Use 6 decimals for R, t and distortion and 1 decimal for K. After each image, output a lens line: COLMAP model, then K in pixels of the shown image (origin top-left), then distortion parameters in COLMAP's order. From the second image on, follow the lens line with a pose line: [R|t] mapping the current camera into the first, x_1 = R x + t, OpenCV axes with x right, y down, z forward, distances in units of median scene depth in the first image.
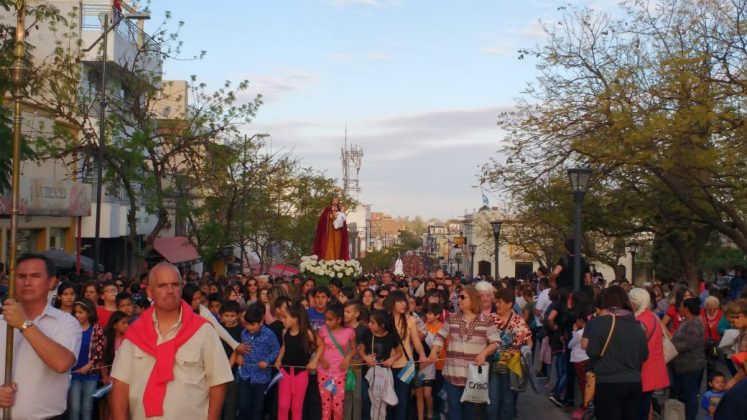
lens RADIAL K [[568.4, 0, 368.9], [0, 568.4, 210.7], [0, 0, 1]] dist [0.003488, 0.006416]
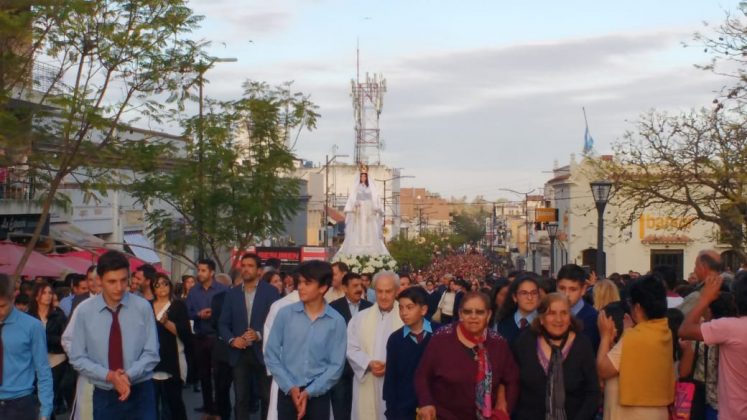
lens RADIAL K [[717.8, 0, 373.3], [0, 717.8, 207.5], [0, 0, 1]] dist [-0.006632, -0.000211]
pose [[0.997580, -0.017812, -0.067213, 0.026820], [0.018361, 0.999803, 0.007553, 0.026641], [0.067065, -0.008769, 0.997710, 0.203262]]
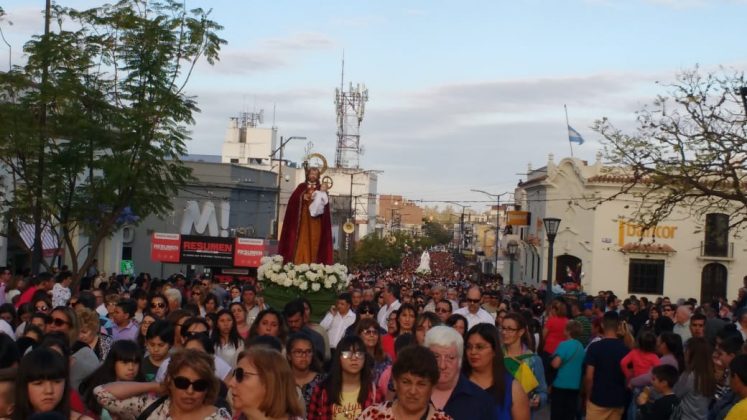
lens RADIAL K [[568.4, 0, 379.4], [0, 568.4, 210.4], [0, 0, 1]] dist [0.003488, 0.006416]
pose [[0.998815, 0.026141, -0.041046, 0.035165], [-0.026207, 0.999656, -0.001072, 0.035504], [0.041004, 0.002146, 0.999157, 0.322542]]
